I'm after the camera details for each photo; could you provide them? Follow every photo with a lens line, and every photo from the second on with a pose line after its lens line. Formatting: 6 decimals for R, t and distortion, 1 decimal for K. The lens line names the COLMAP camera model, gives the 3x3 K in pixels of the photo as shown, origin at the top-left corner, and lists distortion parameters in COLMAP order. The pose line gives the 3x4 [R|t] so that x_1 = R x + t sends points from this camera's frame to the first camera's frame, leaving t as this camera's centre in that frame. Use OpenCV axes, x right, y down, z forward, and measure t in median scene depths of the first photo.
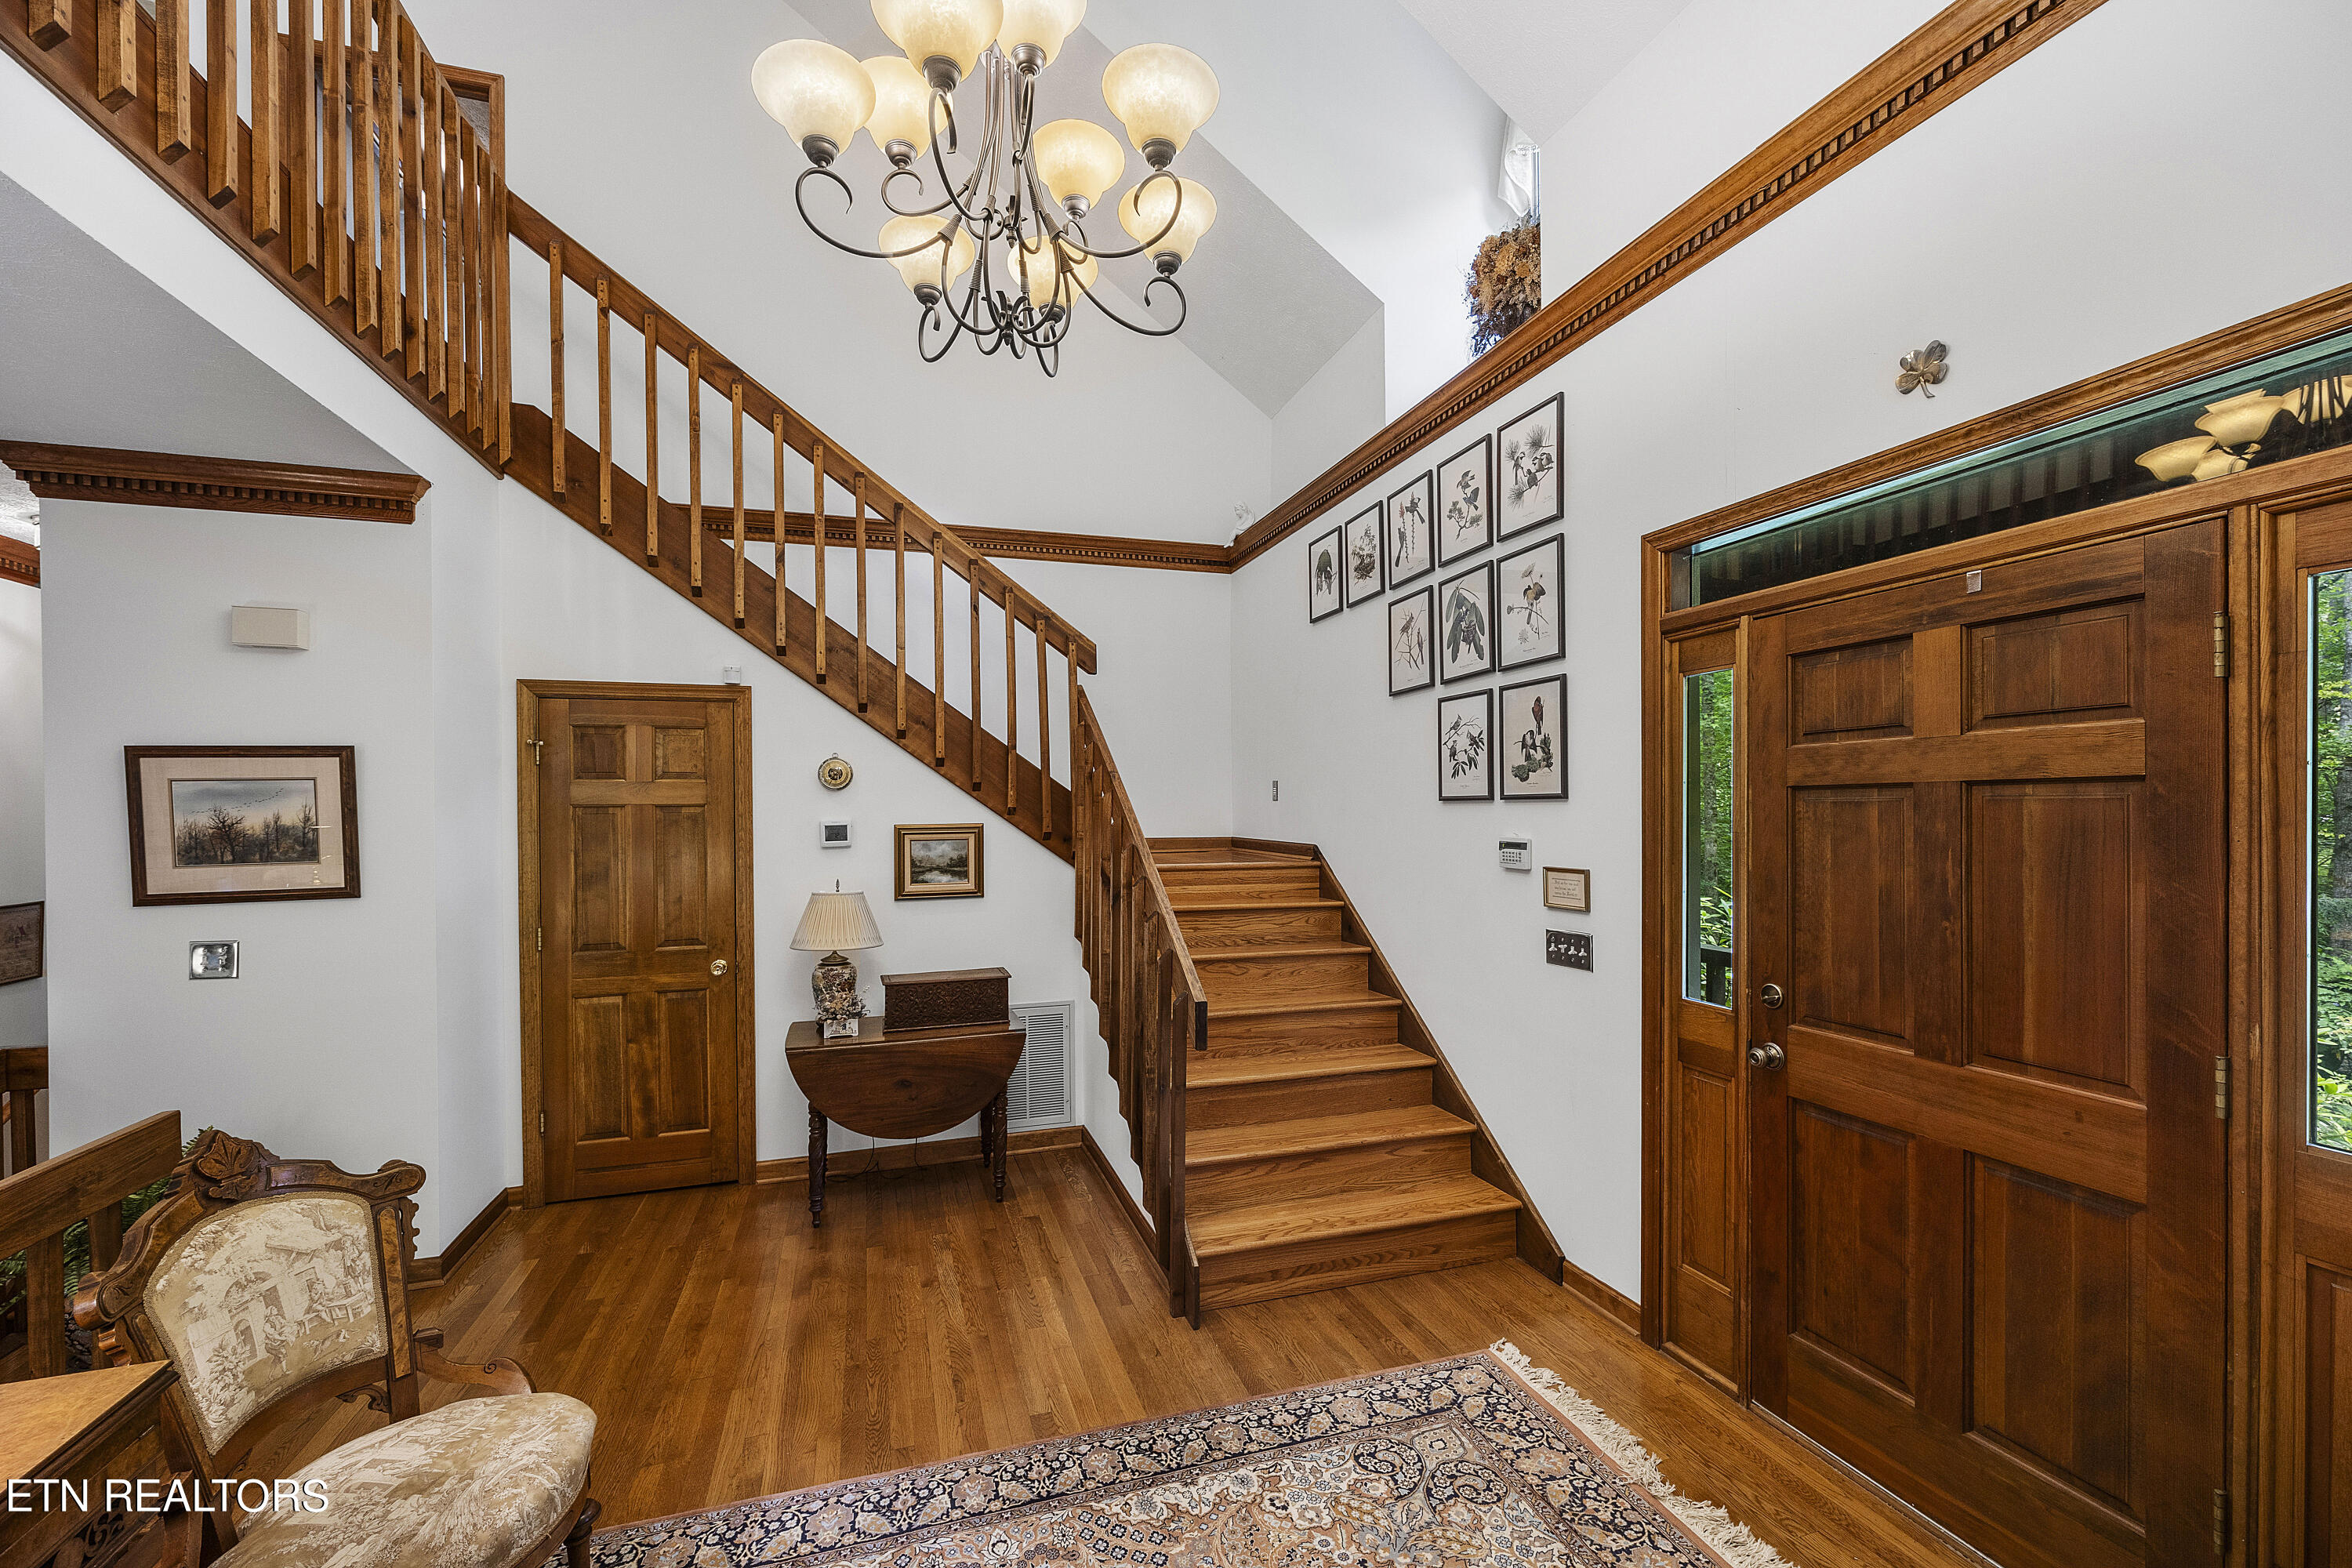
lens RADIAL K [[1008.8, 0, 1146.5], [0, 1008.8, 812.3], [0, 0, 1]] dist [-0.003775, -0.000319]
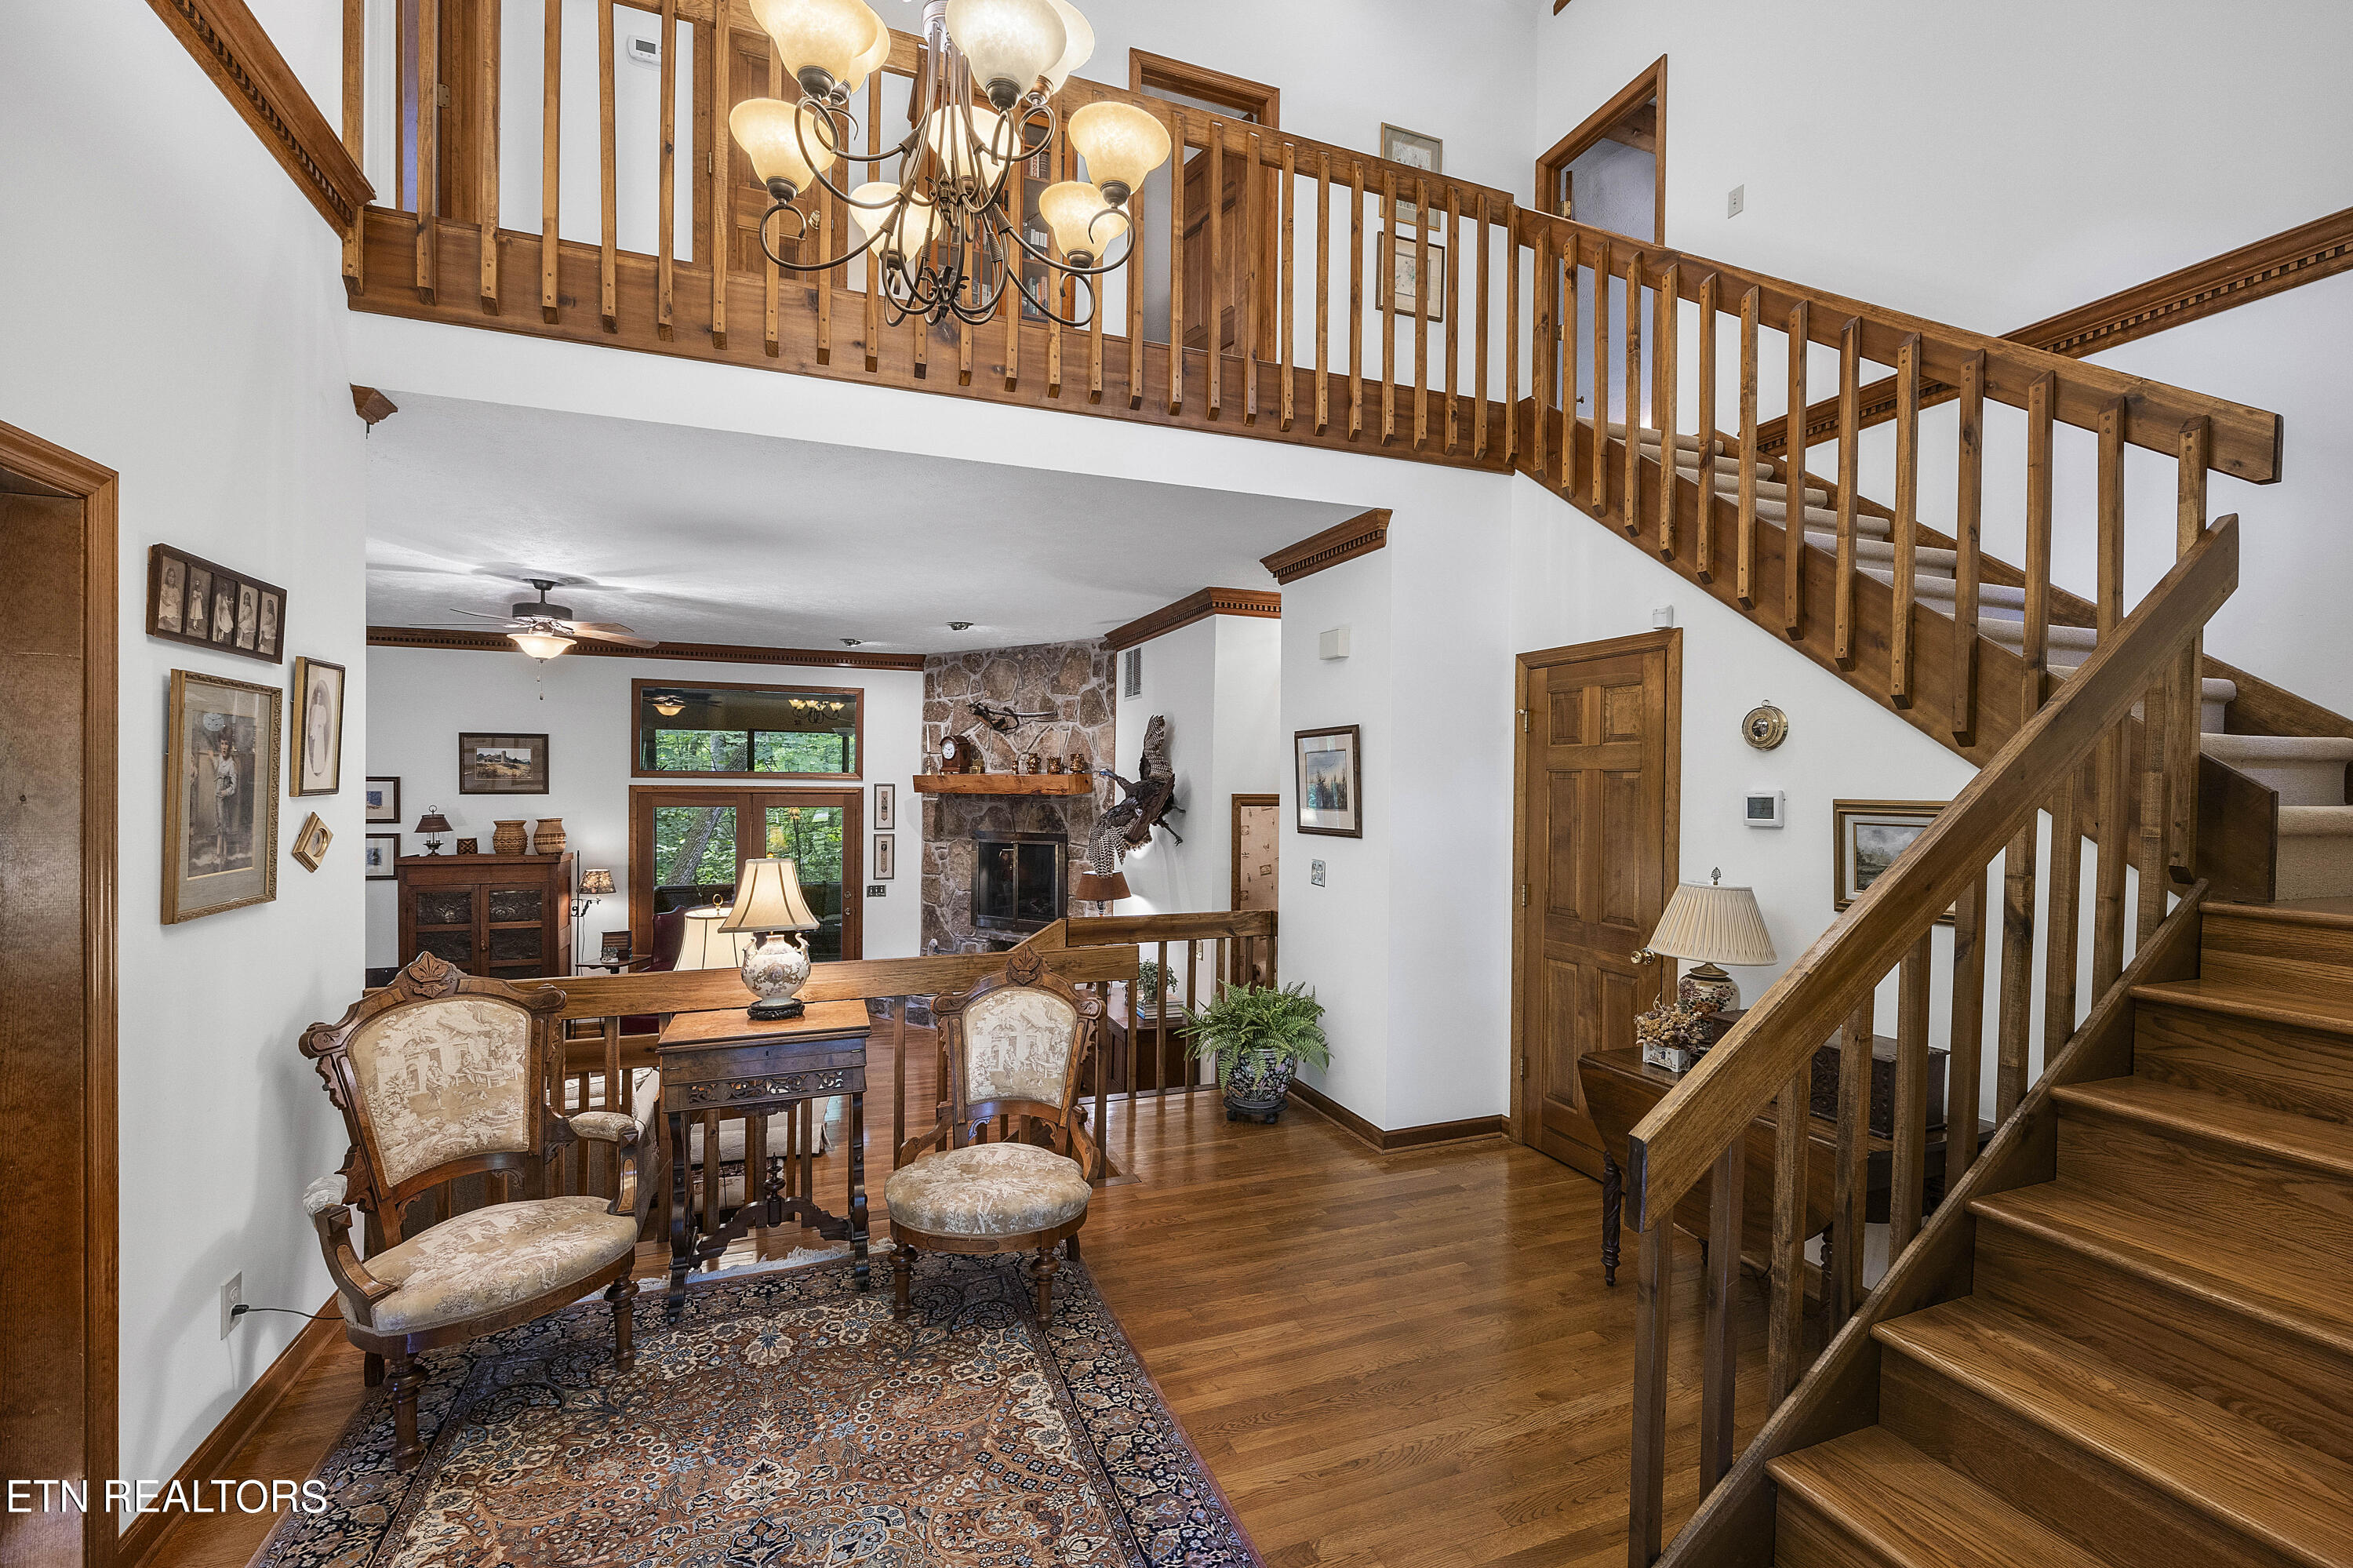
lens RADIAL K [[1009.2, 0, 1190.7], [0, 1009.2, 790.0], [0, 0, 1]] dist [-0.003775, -0.000319]
pose [[0.036741, 0.020431, -0.999116, 0.459831], [-0.012784, 0.999719, 0.019974, -0.002412], [0.999243, 0.012039, 0.036992, 0.612785]]
